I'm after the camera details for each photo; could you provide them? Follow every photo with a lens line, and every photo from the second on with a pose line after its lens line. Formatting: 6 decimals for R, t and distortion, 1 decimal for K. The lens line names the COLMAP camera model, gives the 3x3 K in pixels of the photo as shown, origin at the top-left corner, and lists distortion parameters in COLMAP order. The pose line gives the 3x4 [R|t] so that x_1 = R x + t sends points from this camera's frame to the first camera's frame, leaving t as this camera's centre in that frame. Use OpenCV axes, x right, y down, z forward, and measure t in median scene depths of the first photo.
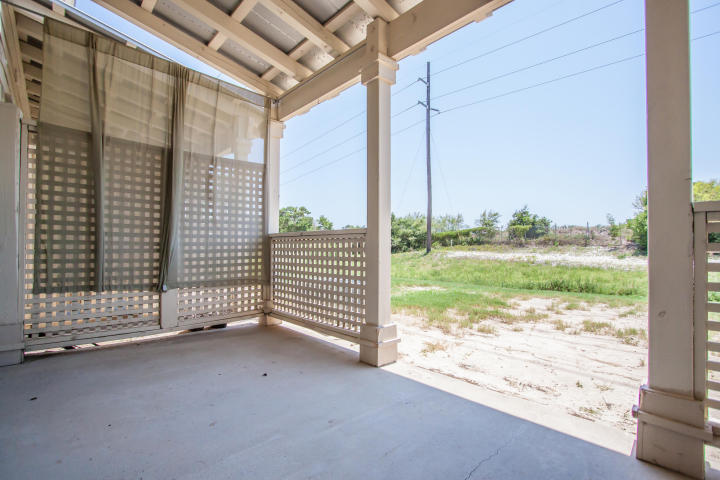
lens RADIAL K [[330.8, 0, 358.8], [0, 330.8, 245.6], [0, 0, 1]] dist [-0.011352, 0.000204]
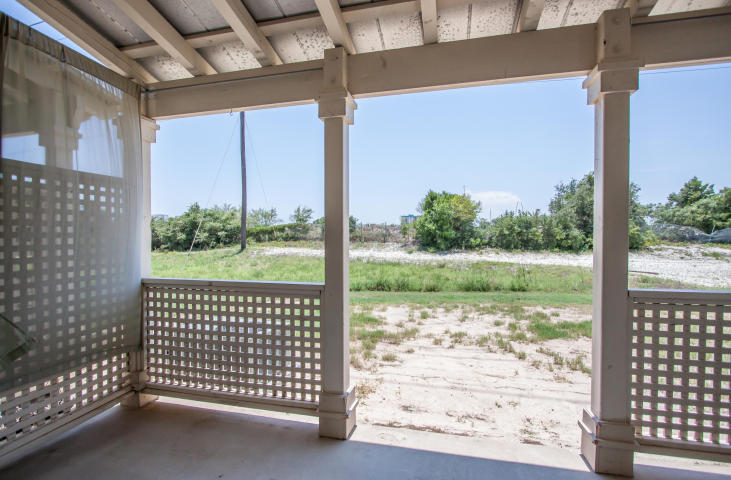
lens RADIAL K [[343.4, 0, 364.4], [0, 343.4, 248.0], [0, 0, 1]] dist [-0.005218, -0.000873]
pose [[0.839383, -0.016505, 0.543290, -0.255402], [0.000235, 0.999550, 0.030003, -0.118771], [-0.543541, -0.025056, 0.839009, 0.119655]]
